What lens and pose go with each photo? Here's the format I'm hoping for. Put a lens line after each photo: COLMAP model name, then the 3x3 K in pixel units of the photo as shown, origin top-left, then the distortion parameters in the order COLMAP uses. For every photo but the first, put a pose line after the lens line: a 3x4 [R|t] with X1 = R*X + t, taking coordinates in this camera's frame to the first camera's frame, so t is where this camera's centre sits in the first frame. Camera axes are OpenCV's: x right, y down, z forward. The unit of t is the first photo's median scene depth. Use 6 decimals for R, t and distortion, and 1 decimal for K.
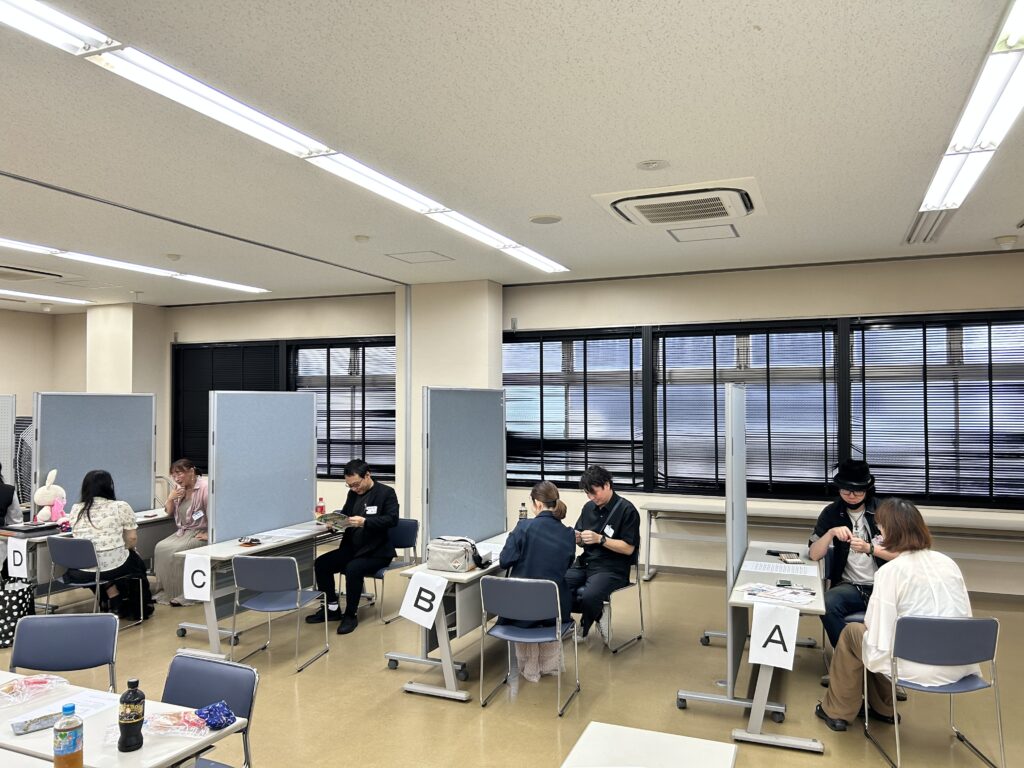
lens RADIAL K [[750.3, 0, 512.0], [0, 750.3, 384.0], [0, 0, 1]] dist [0.046040, -0.089040]
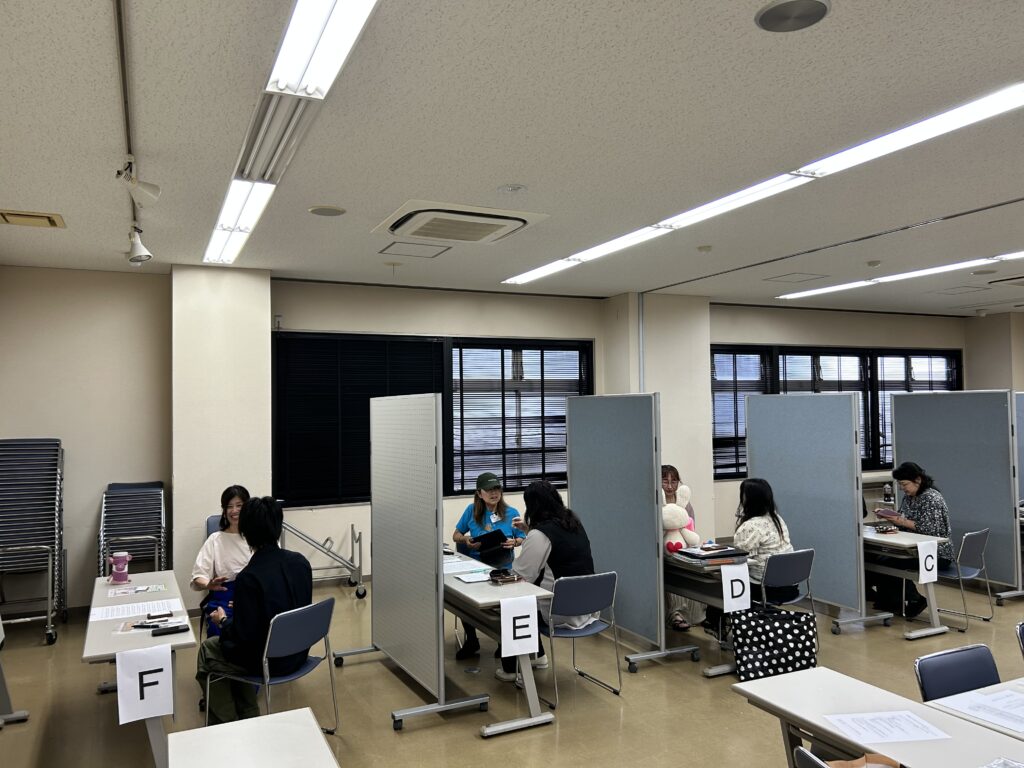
lens RADIAL K [[779.2, 0, 512.0], [0, 779.2, 384.0], [0, 0, 1]] dist [0.144082, 0.000877]
pose [[0.671970, 0.017192, 0.740379, -0.937365], [-0.005865, 0.999823, -0.017893, 0.011764], [-0.740555, 0.007681, 0.671952, 0.358966]]
